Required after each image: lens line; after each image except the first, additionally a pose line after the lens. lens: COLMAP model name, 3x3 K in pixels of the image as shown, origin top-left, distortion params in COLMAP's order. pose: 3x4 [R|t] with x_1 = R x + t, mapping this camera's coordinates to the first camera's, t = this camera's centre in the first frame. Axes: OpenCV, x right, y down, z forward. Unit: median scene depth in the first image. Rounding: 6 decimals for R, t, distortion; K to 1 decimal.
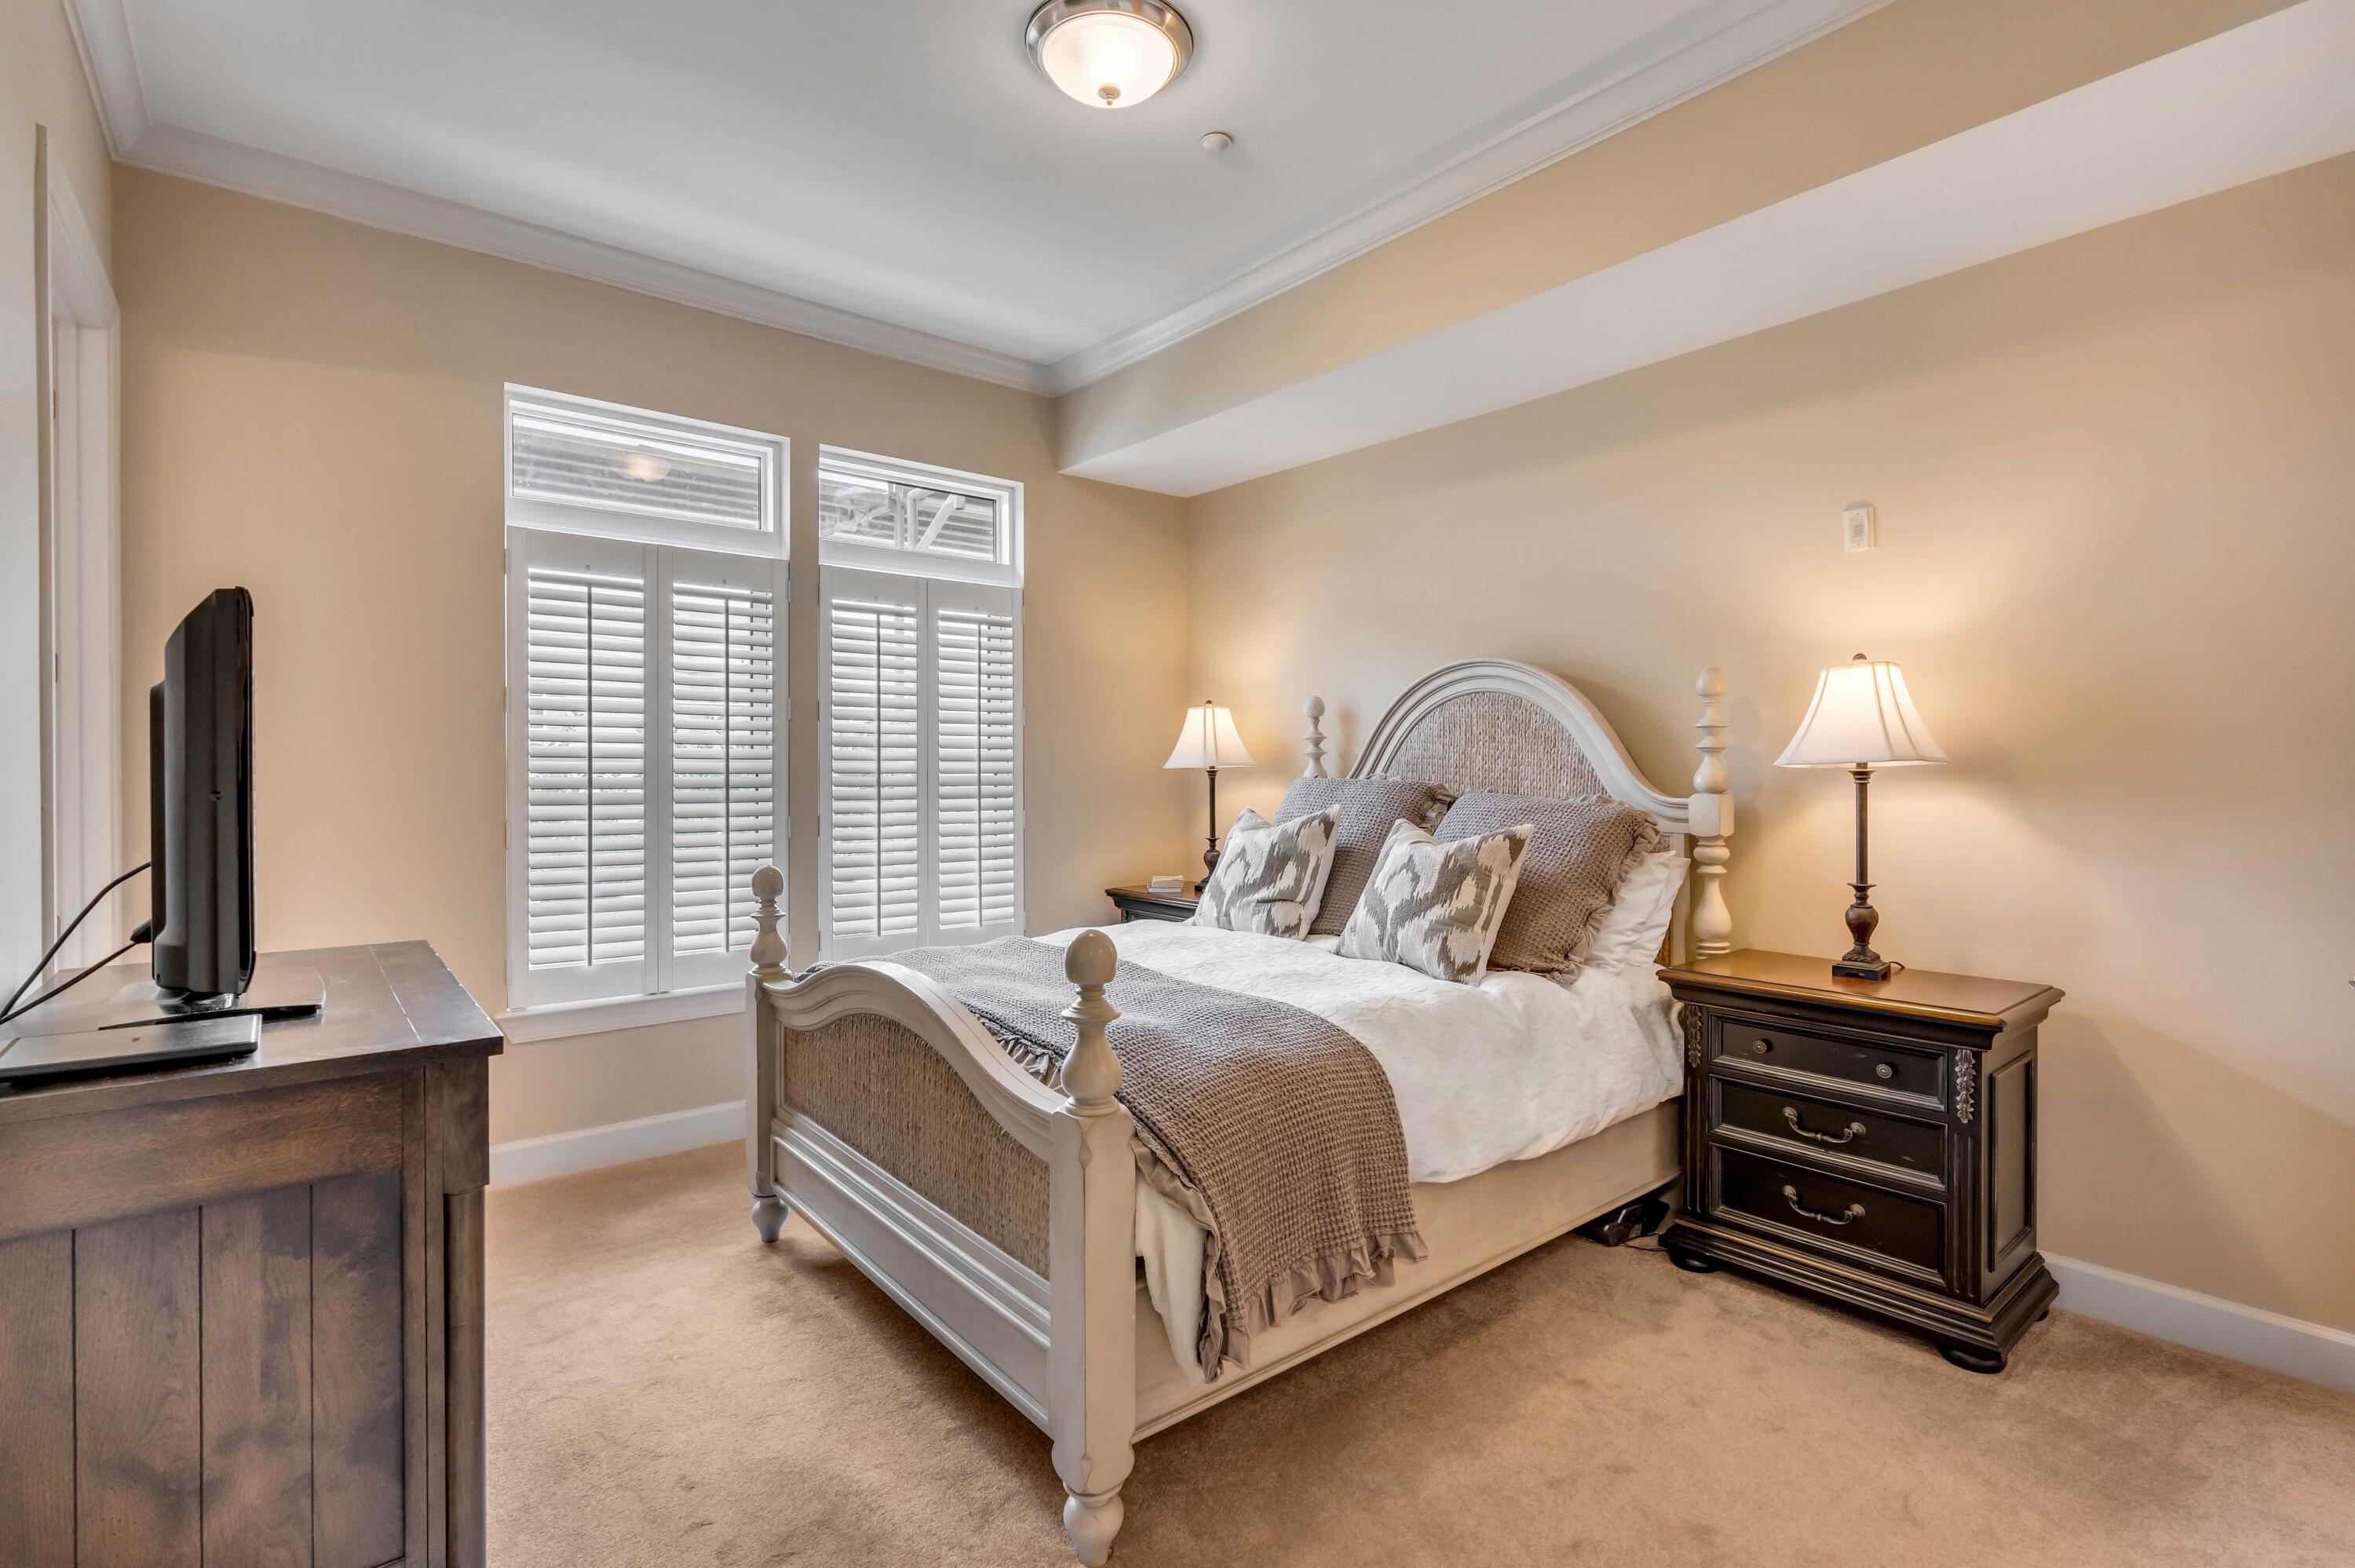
lens RADIAL K [[1065.1, 0, 1172.6], [0, 1065.1, 776.2], [0, 0, 1]] dist [-0.012305, 0.002815]
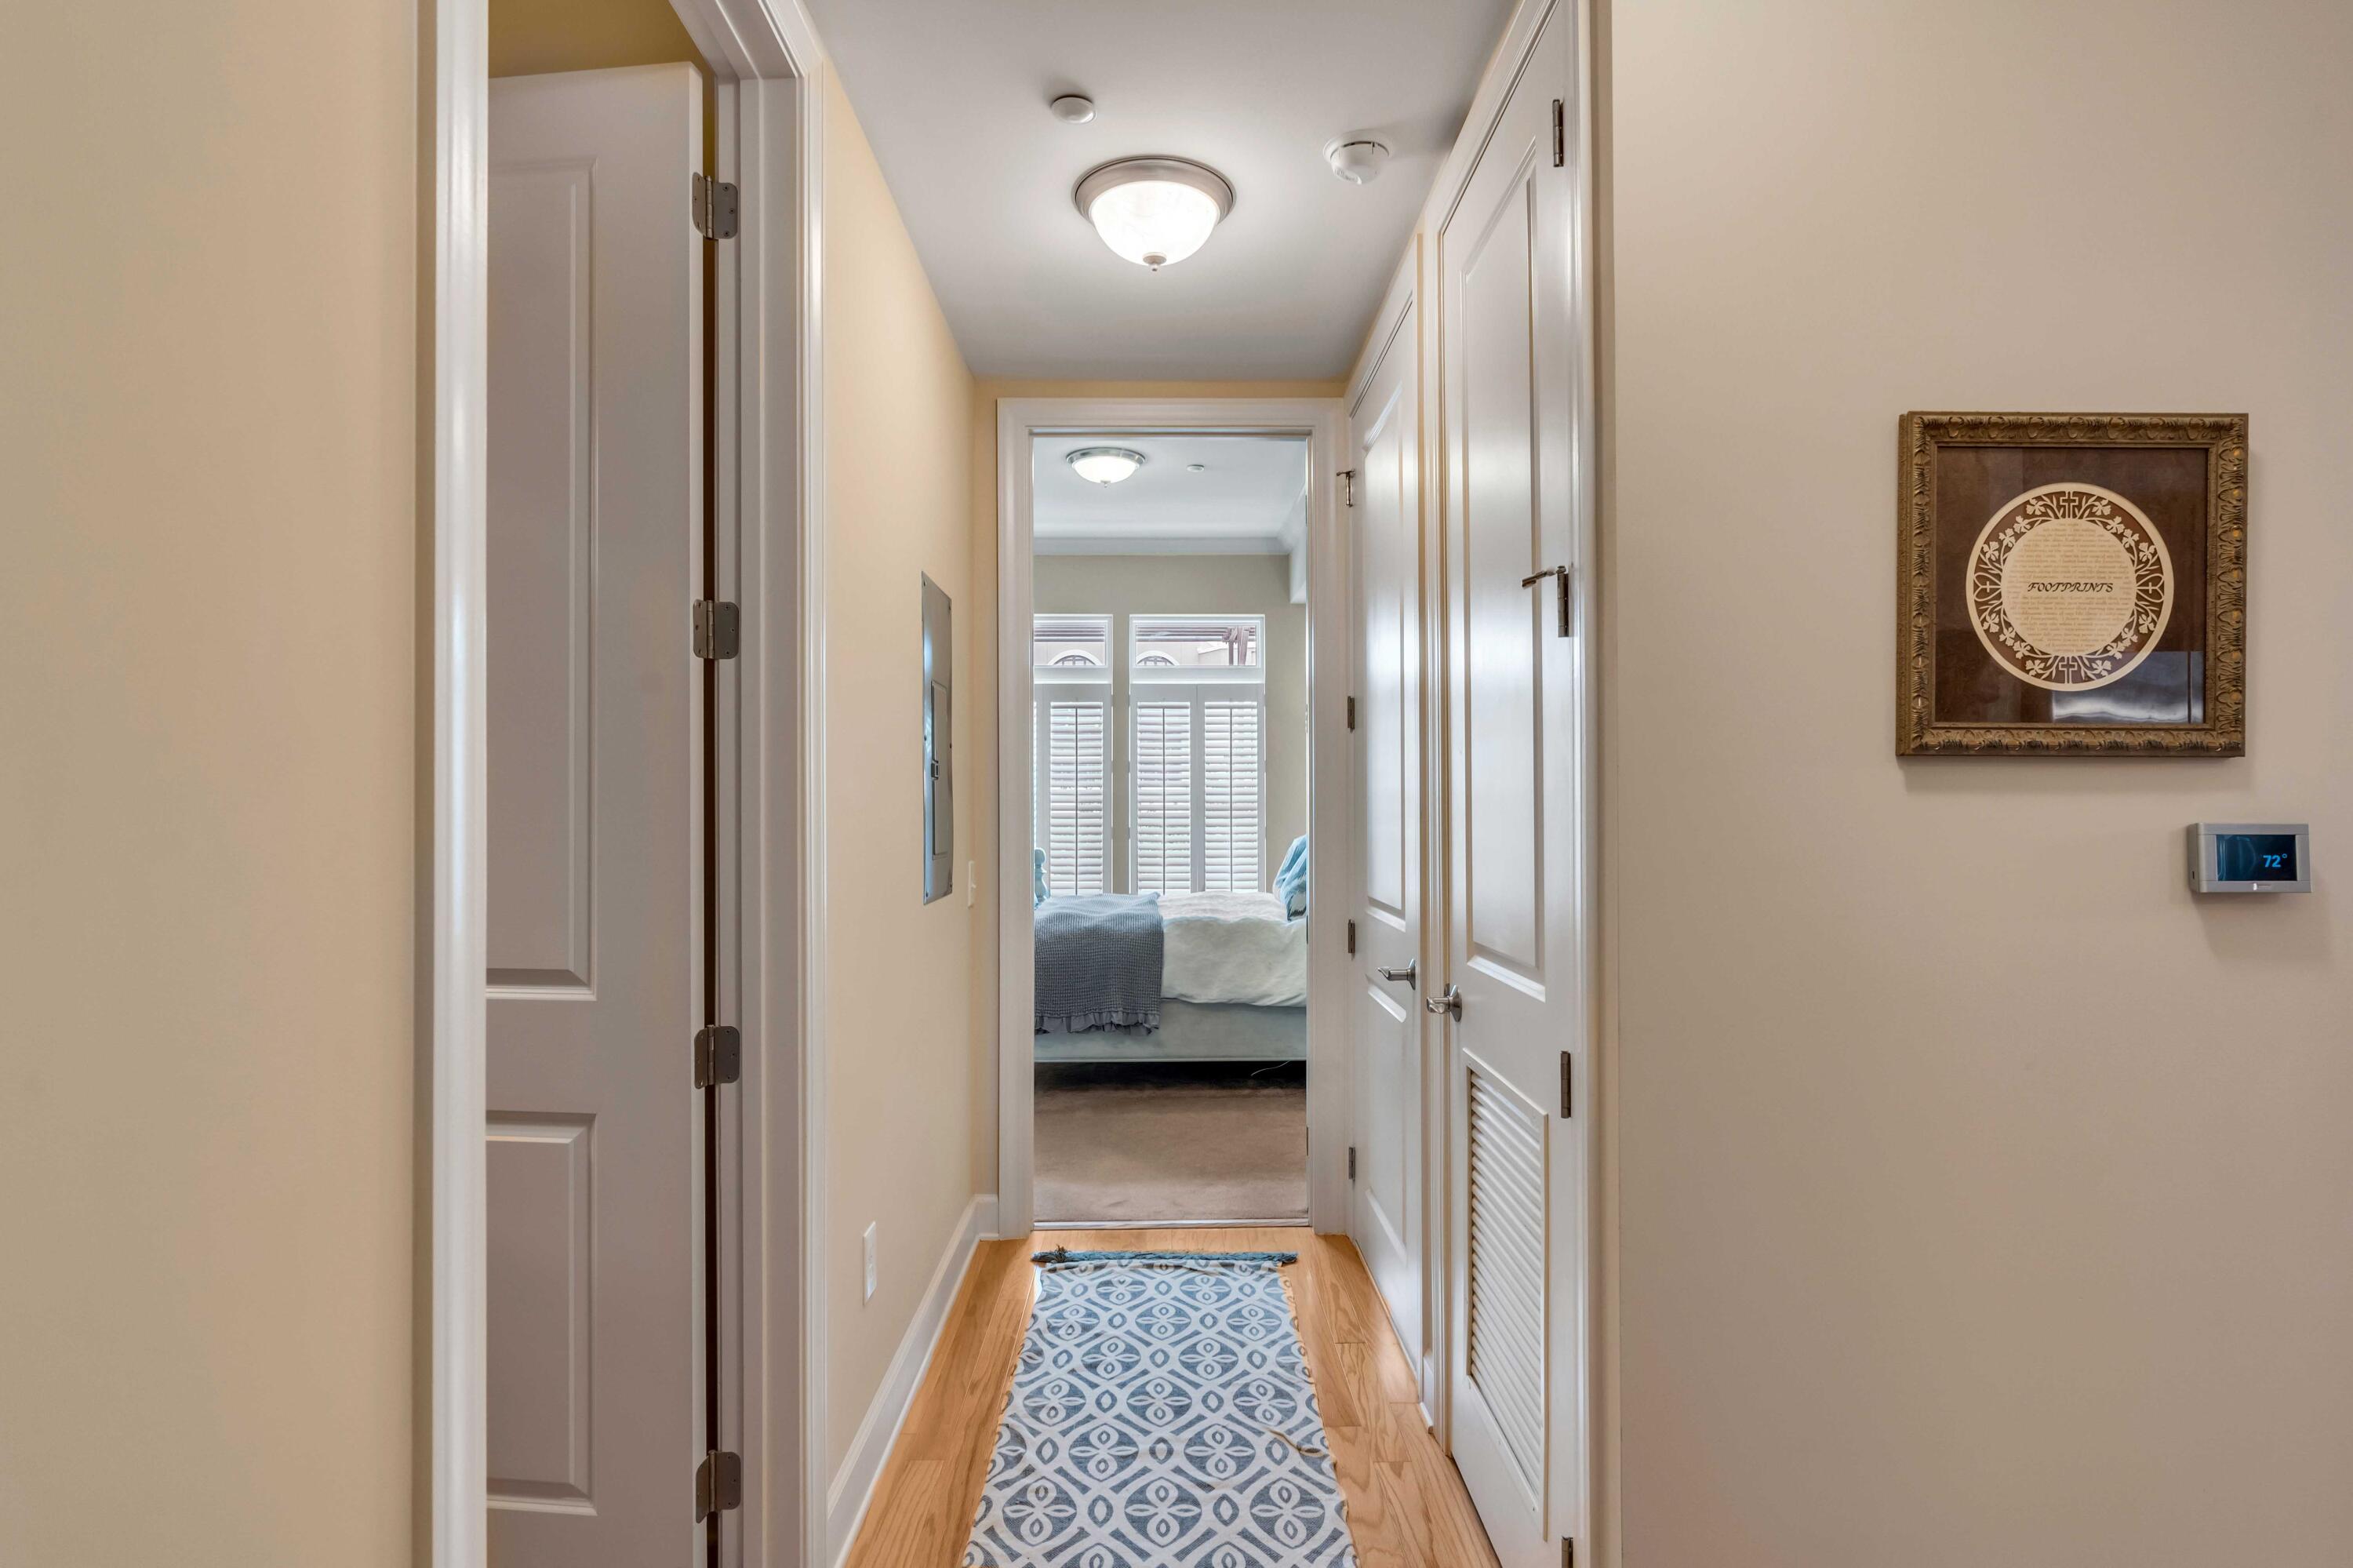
lens RADIAL K [[1064.3, 0, 1157.3], [0, 1064.3, 785.4], [0, 0, 1]] dist [-0.012305, 0.002815]
pose [[0.782885, -0.018162, -0.621902, 0.791446], [0.008988, 0.999800, -0.017884, -0.001195], [0.622102, 0.008411, 0.782891, -0.350693]]
